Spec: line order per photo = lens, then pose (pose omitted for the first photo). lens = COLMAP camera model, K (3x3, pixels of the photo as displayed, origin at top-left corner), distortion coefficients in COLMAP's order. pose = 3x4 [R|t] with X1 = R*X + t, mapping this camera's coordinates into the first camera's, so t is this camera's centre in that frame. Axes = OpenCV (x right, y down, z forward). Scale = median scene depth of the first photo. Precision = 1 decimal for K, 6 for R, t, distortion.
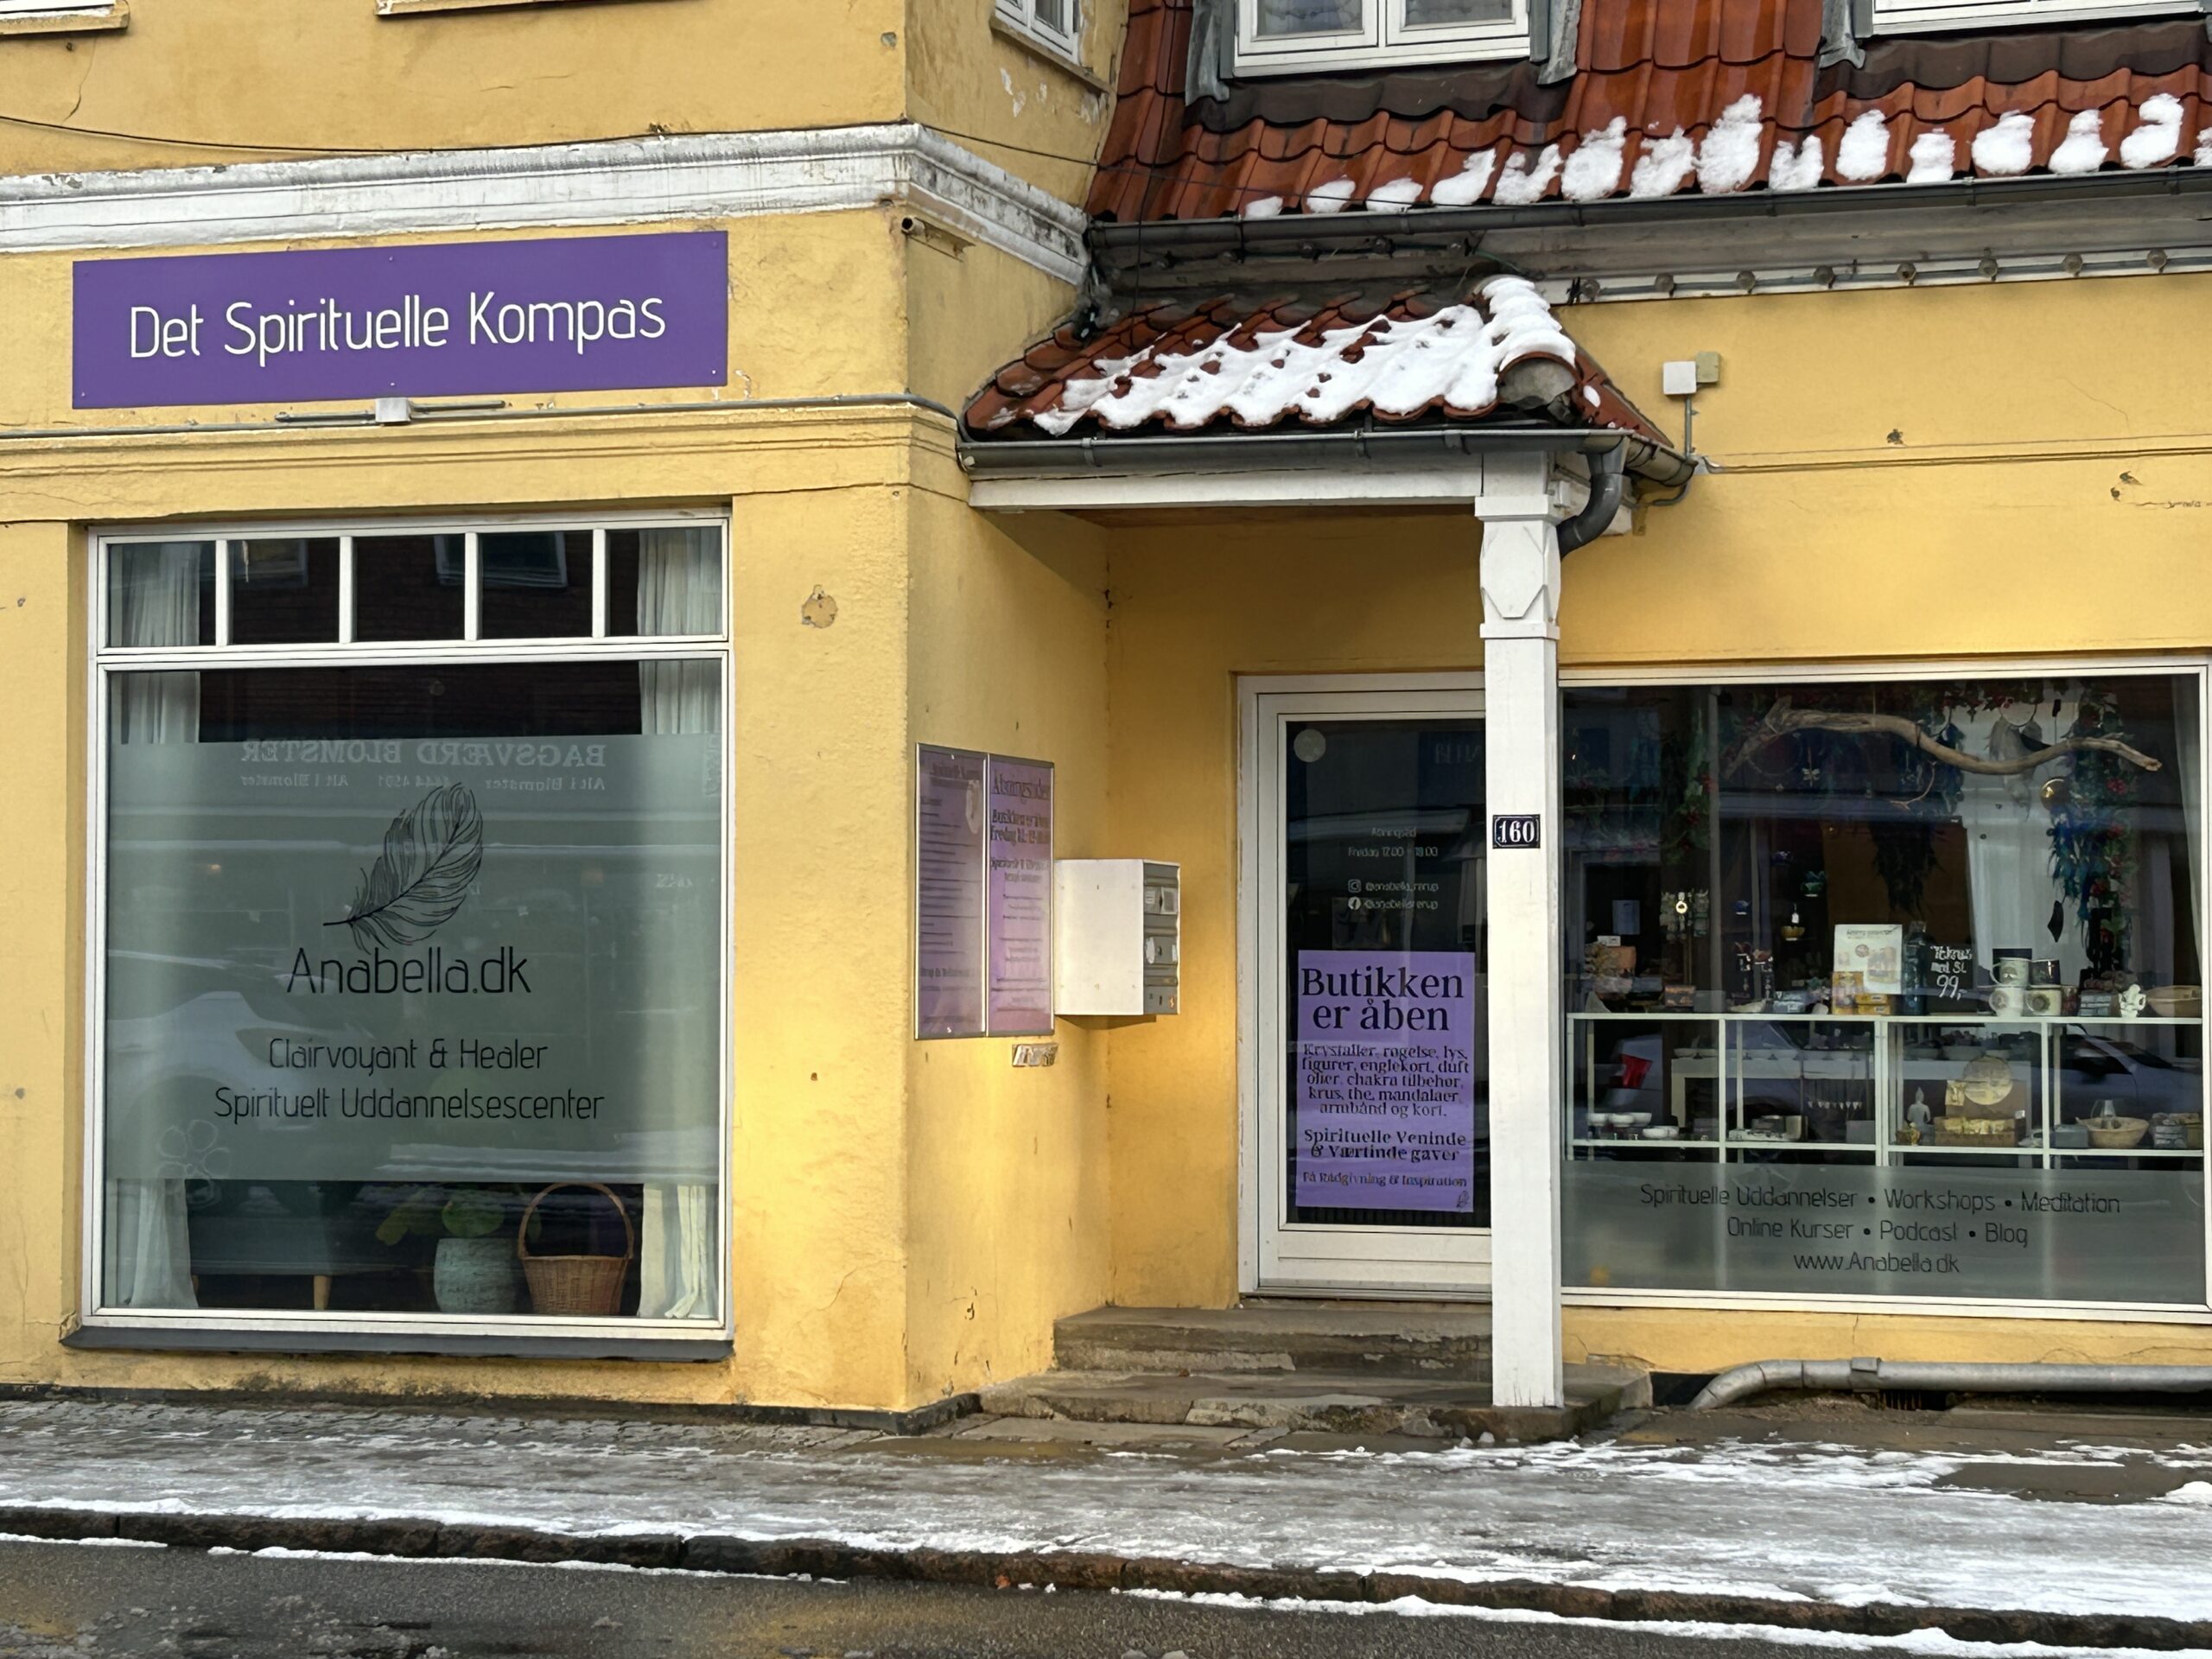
lens RADIAL K [[4417.6, 0, 1104.4], [0, 4417.6, 826.9], [0, 0, 1]] dist [0.154845, 0.000000]
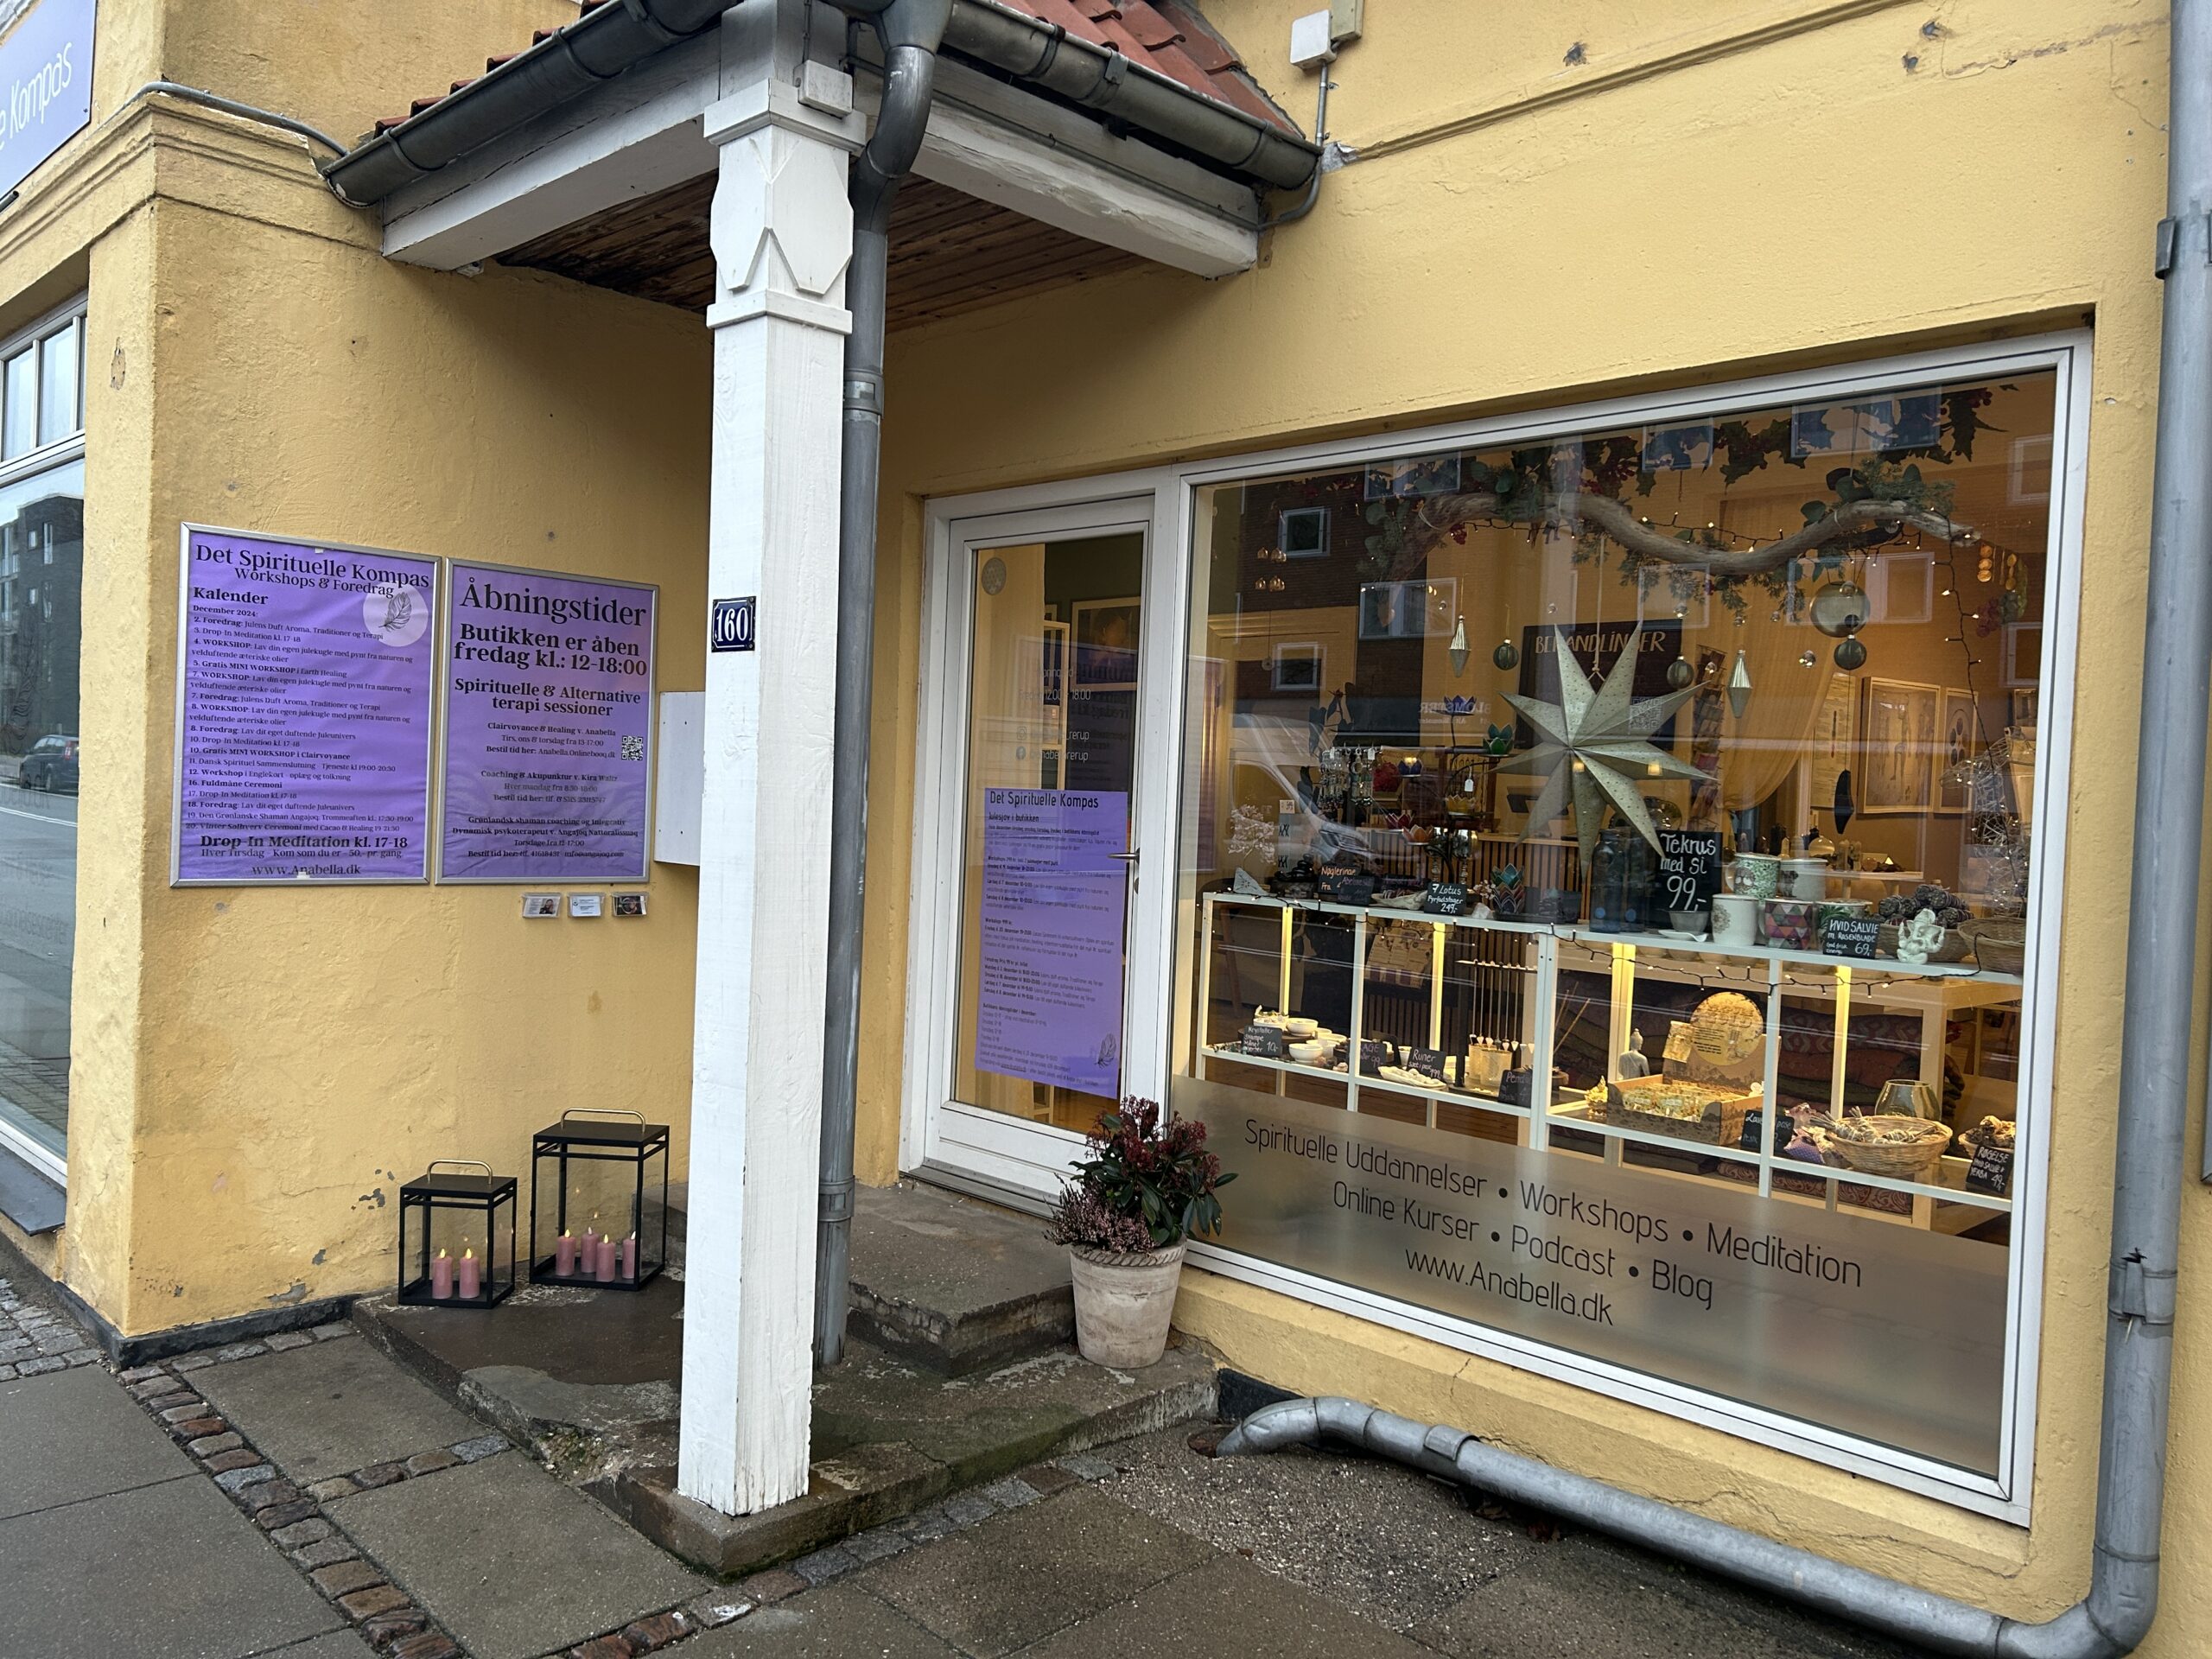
lens RADIAL K [[1660.7, 0, 1110.4], [0, 1660.7, 834.2], [0, 0, 1]] dist [0.014416, -0.005624]
pose [[0.890974, 0.049524, -0.451346, 0.233277], [-0.027538, 0.998098, 0.055156, 0.015414], [0.453219, -0.036713, 0.890643, 0.745398]]
